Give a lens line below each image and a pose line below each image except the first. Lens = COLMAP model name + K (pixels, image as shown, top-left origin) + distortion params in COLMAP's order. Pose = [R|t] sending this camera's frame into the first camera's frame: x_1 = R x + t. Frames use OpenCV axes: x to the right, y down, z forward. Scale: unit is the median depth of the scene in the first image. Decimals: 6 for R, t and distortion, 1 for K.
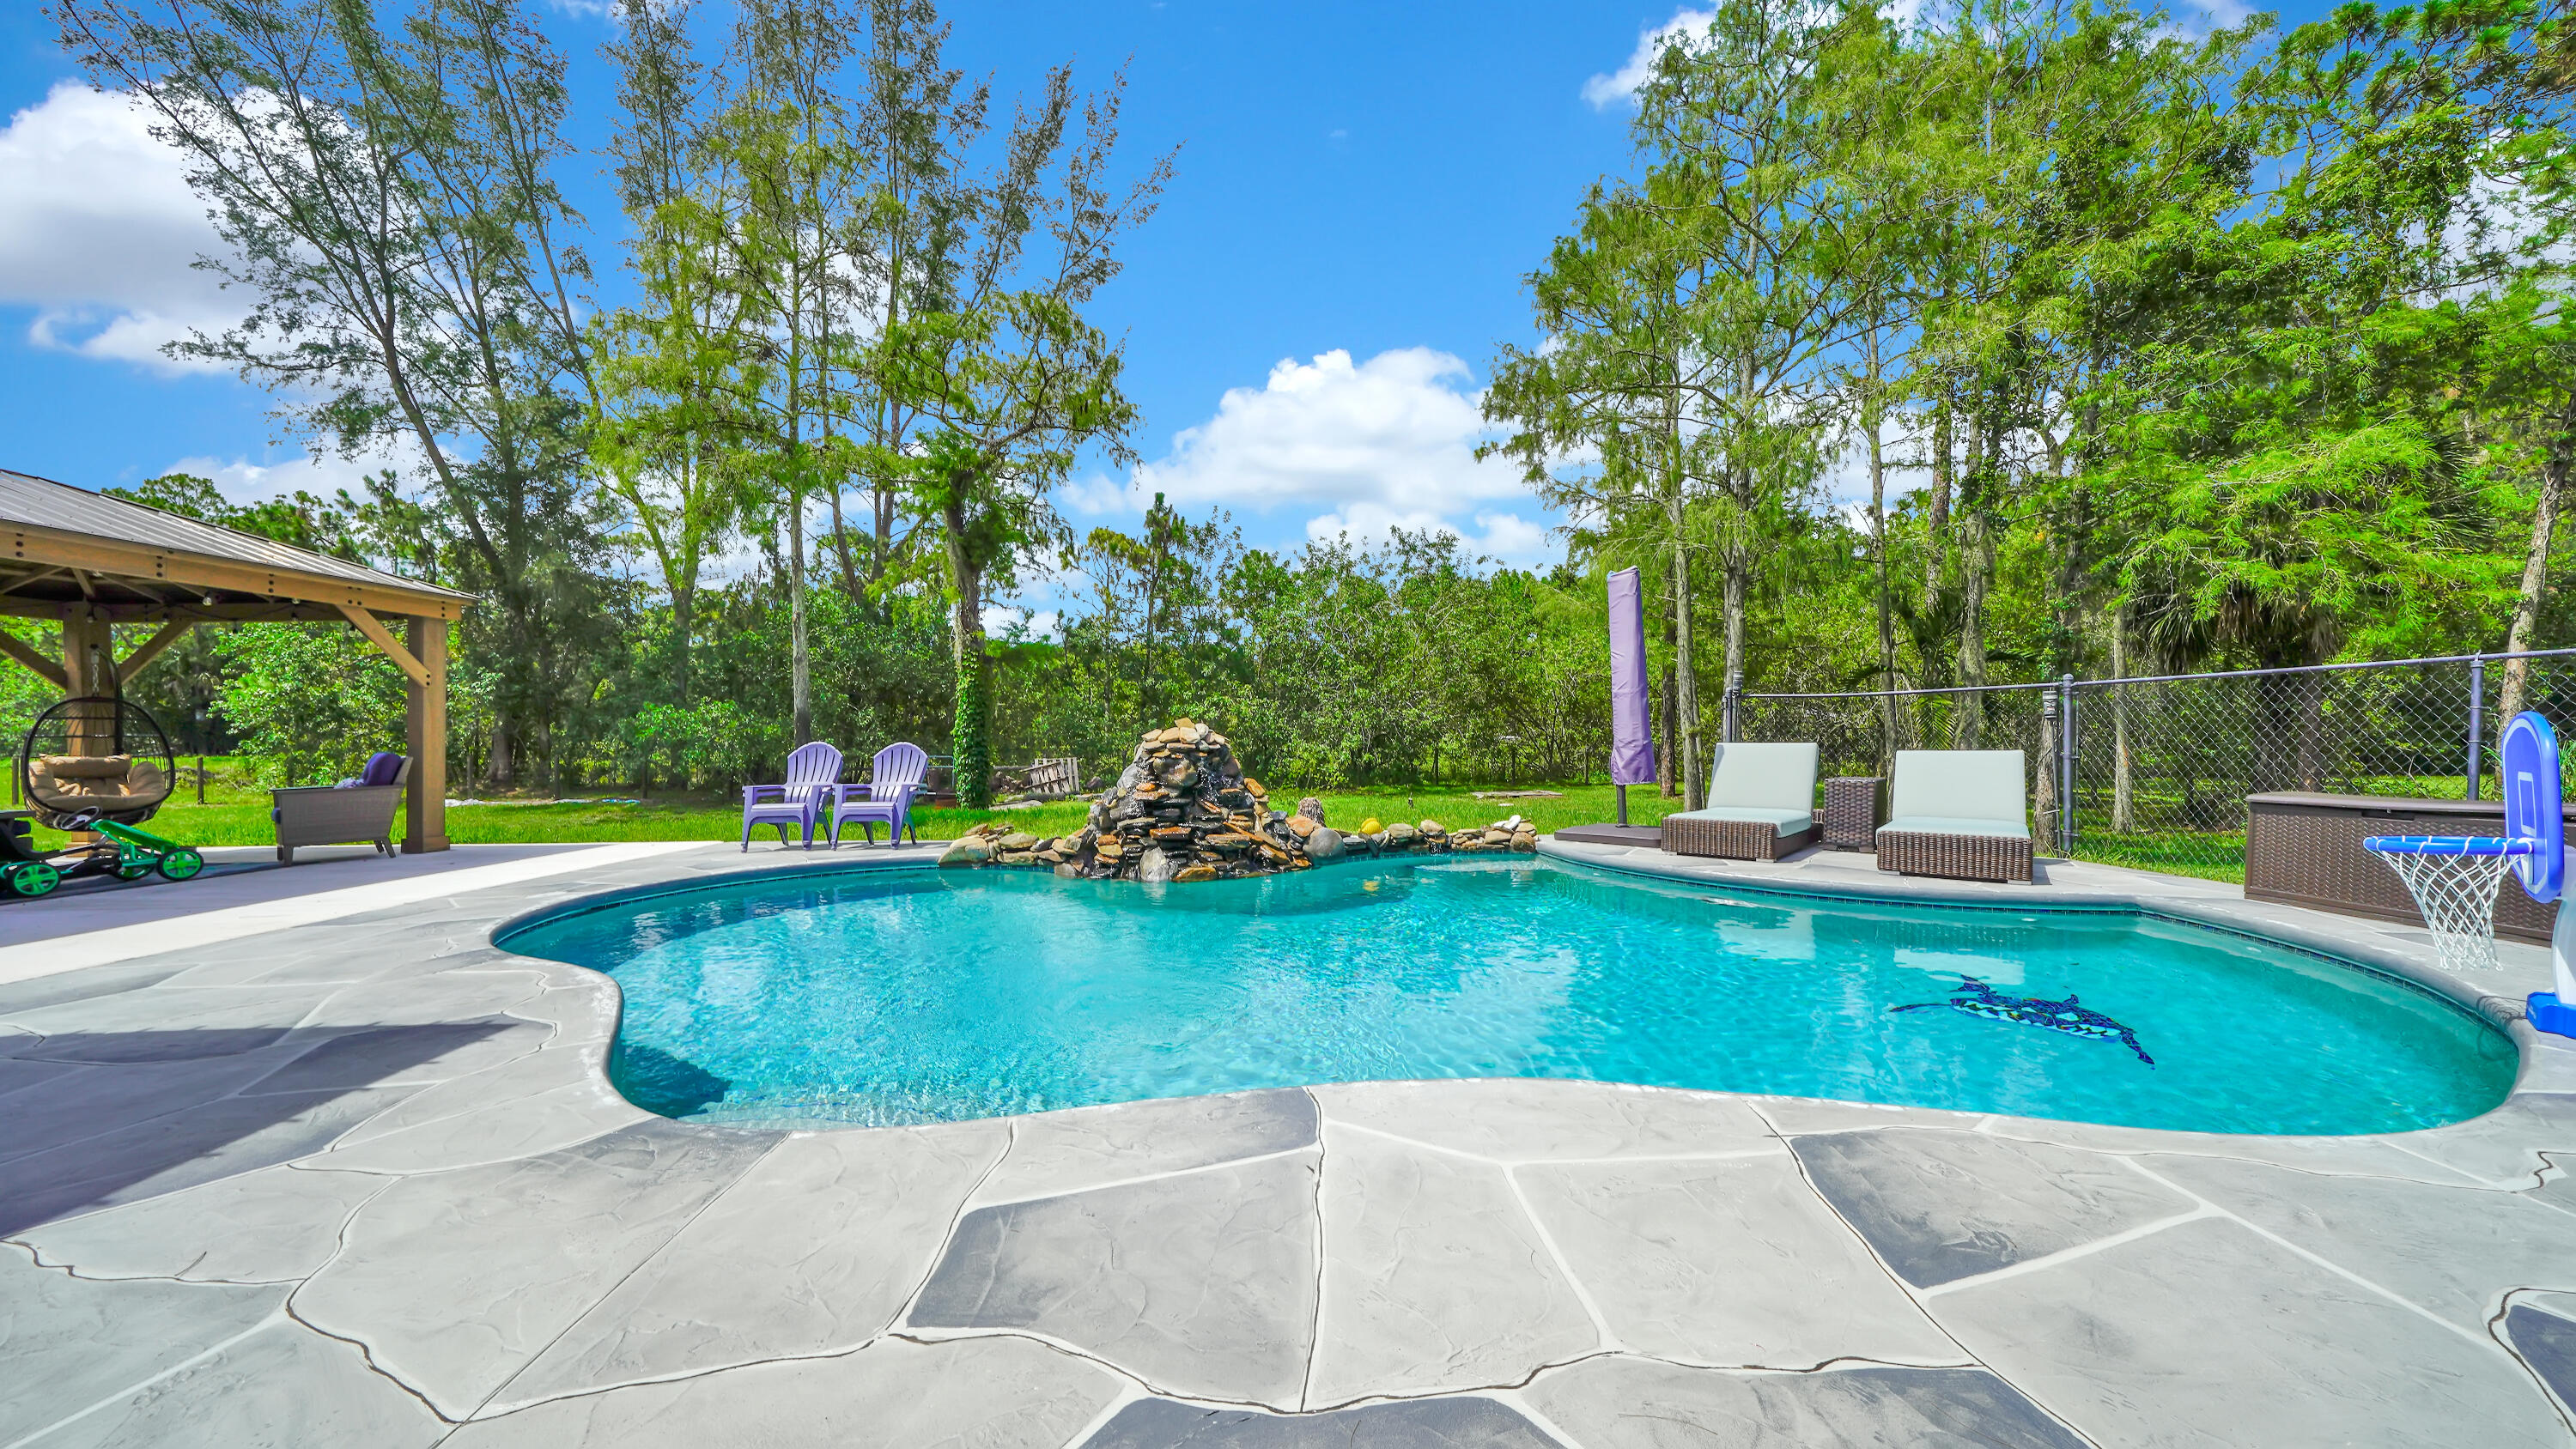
lens RADIAL K [[868.7, 0, 1307.8], [0, 868.7, 708.5], [0, 0, 1]] dist [-0.000963, -0.000199]
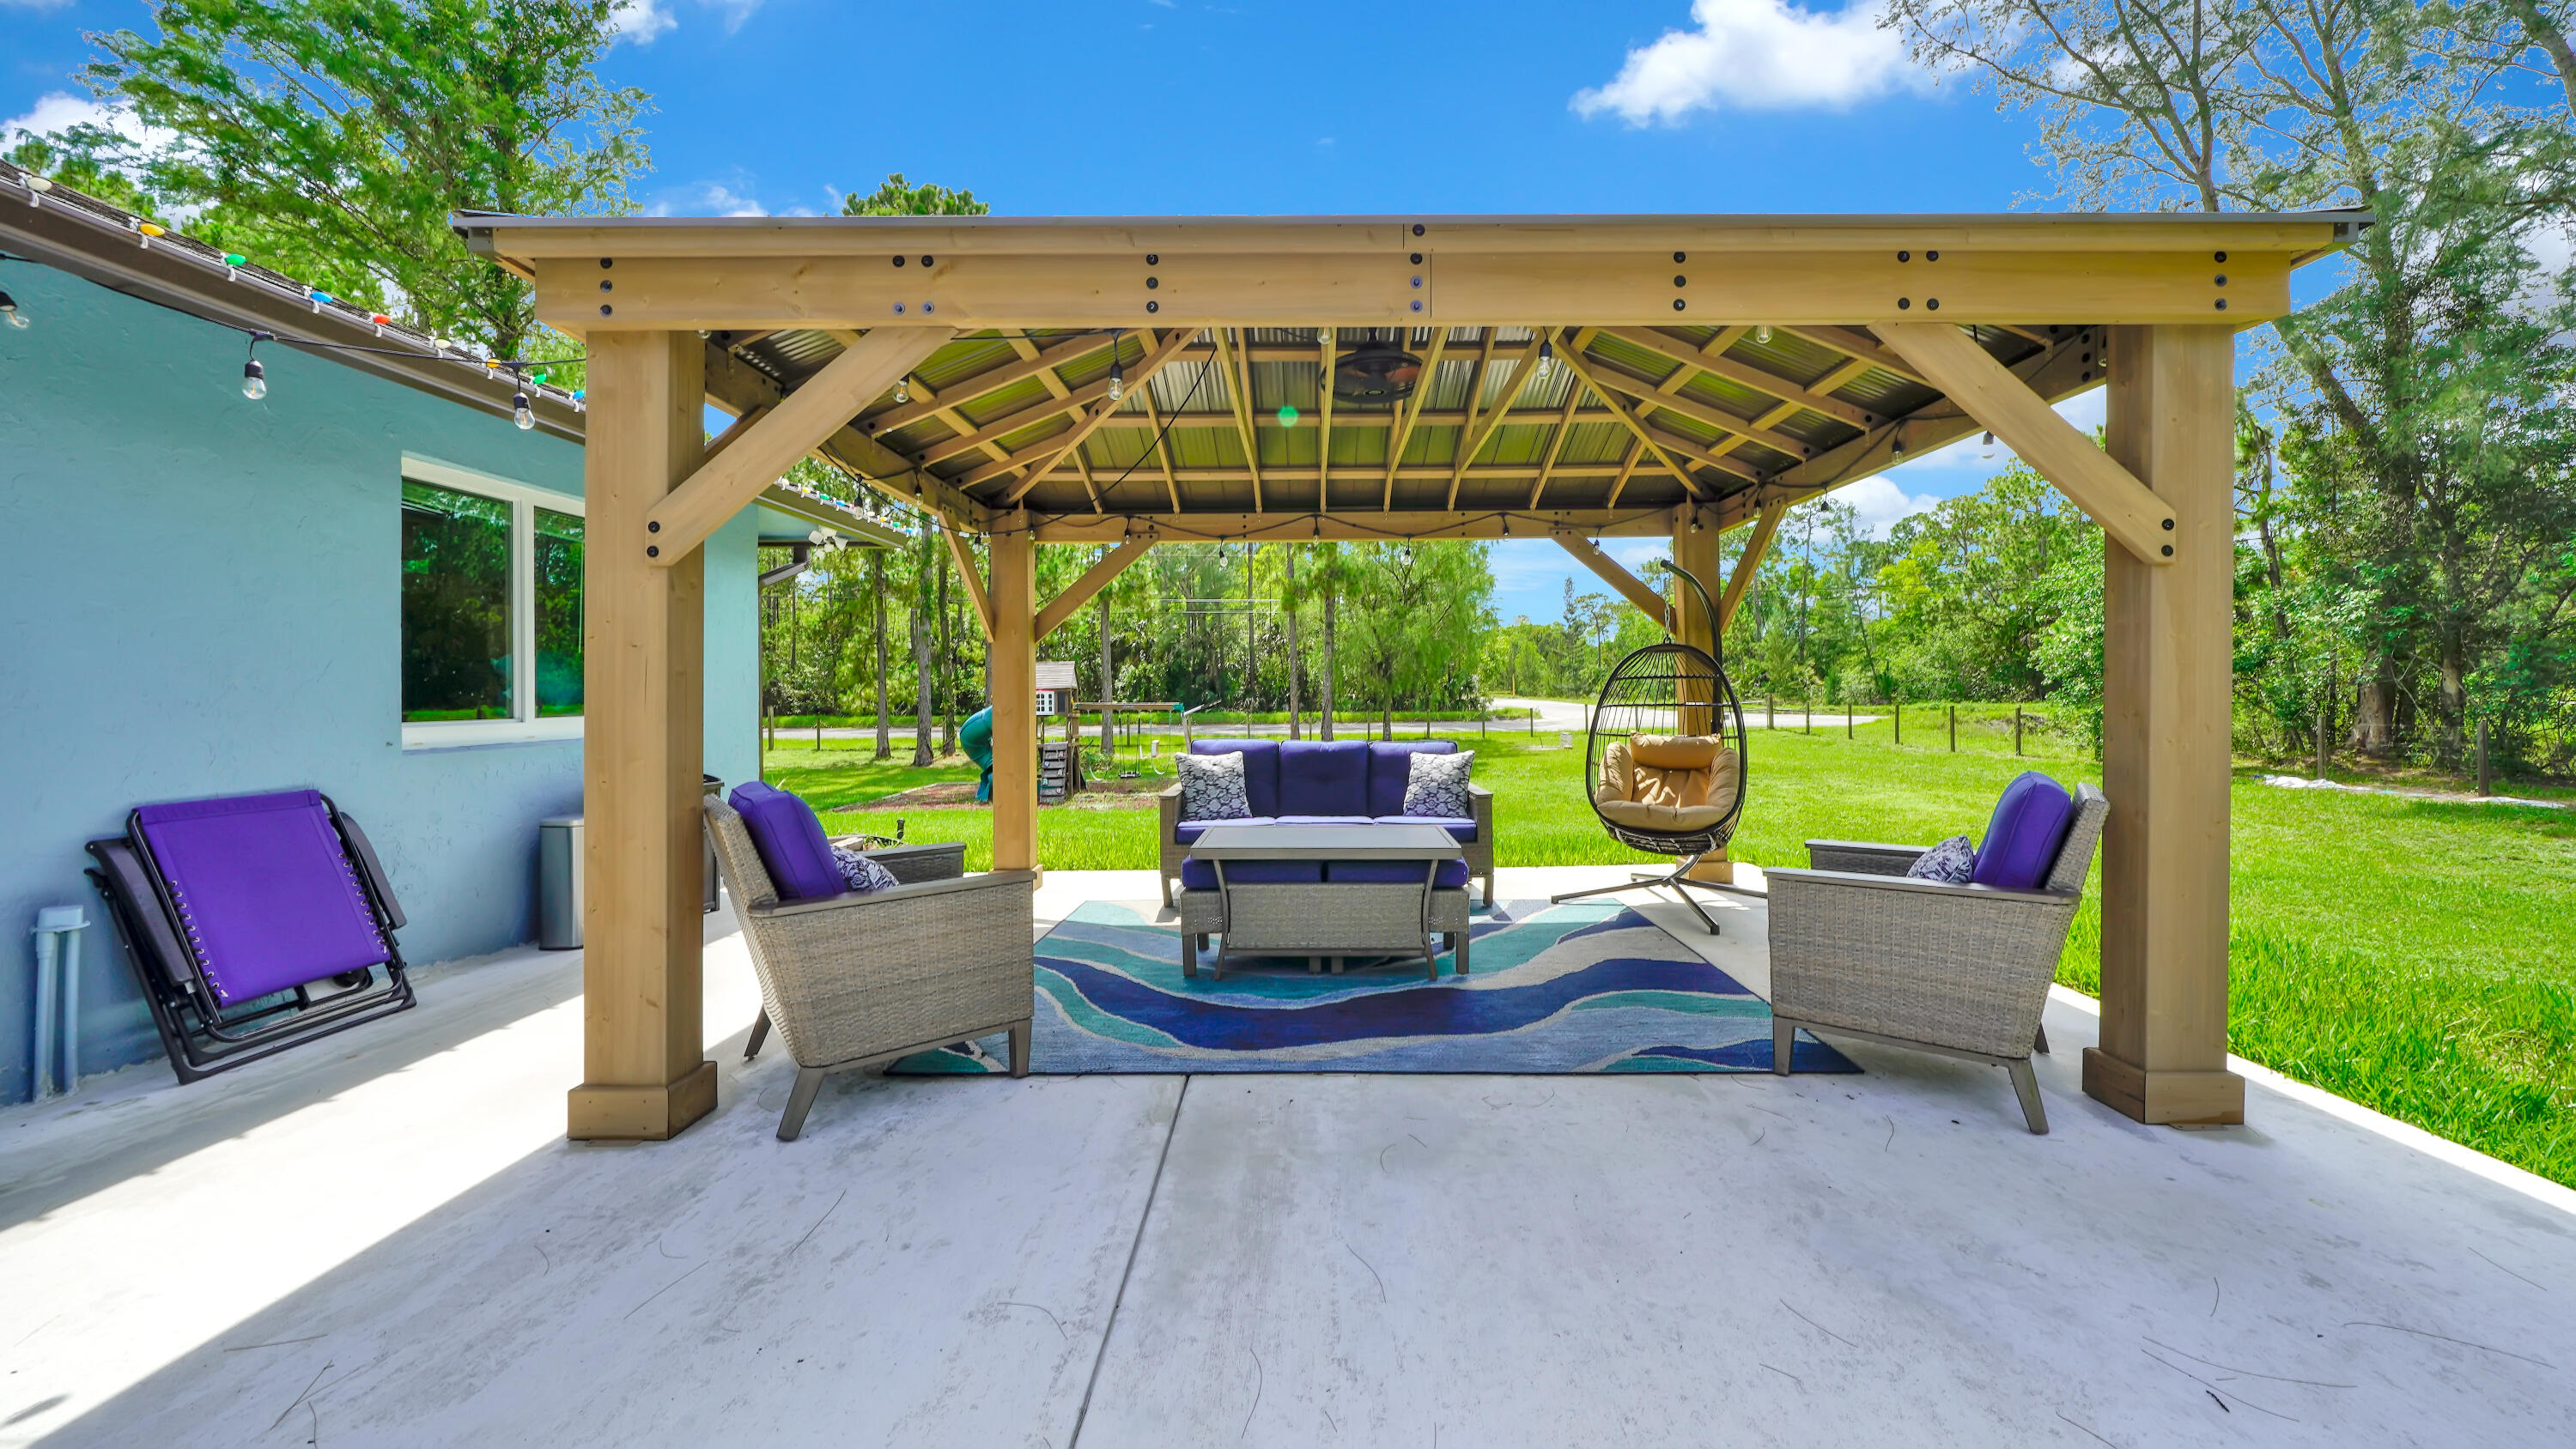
lens RADIAL K [[868.7, 0, 1307.8], [0, 868.7, 708.5], [0, 0, 1]] dist [-0.000963, -0.000199]
pose [[-0.059319, 0.031064, -0.997756, -0.222259], [0.033099, 0.999027, 0.029136, 0.002197], [0.997690, -0.031297, -0.060290, 0.230048]]
